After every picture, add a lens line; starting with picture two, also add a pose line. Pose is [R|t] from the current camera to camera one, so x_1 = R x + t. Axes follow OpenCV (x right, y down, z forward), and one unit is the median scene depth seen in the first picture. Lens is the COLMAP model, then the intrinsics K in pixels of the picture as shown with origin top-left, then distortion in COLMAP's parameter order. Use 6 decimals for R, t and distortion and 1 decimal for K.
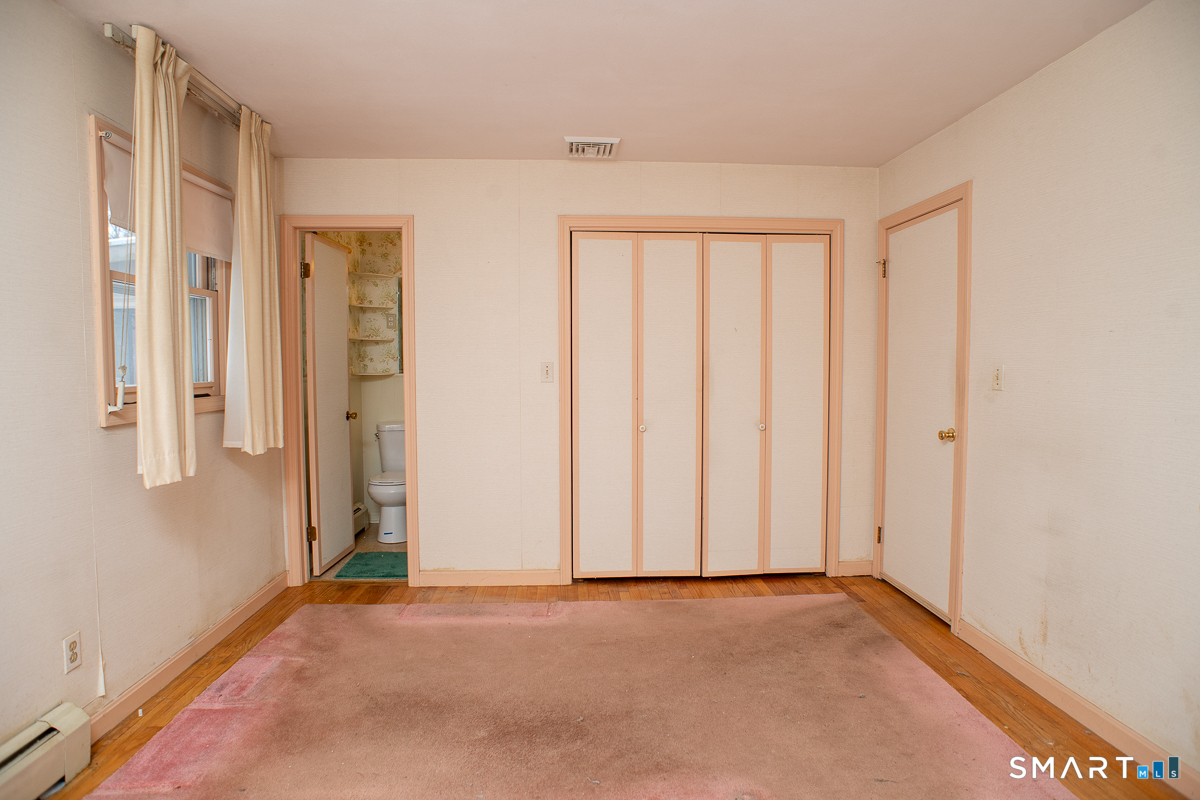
lens RADIAL K [[695.0, 0, 606.1], [0, 695.0, 398.6], [0, 0, 1]] dist [-0.102759, 0.075199]
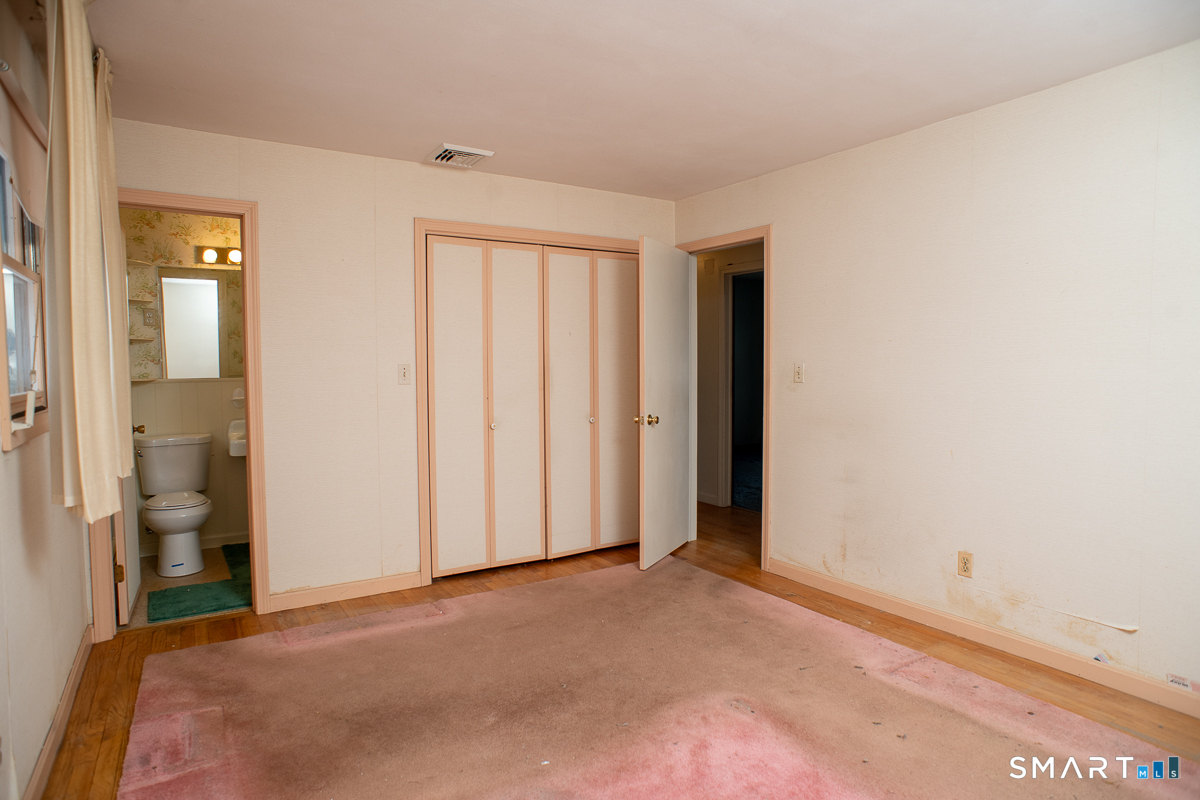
lens RADIAL K [[695.0, 0, 606.1], [0, 695.0, 398.6], [0, 0, 1]] dist [-0.102759, 0.075199]
pose [[0.864561, -0.029169, 0.501680, -0.334737], [0.030771, 0.999514, 0.005085, 0.000830], [-0.501585, 0.011041, 0.865038, 0.001625]]
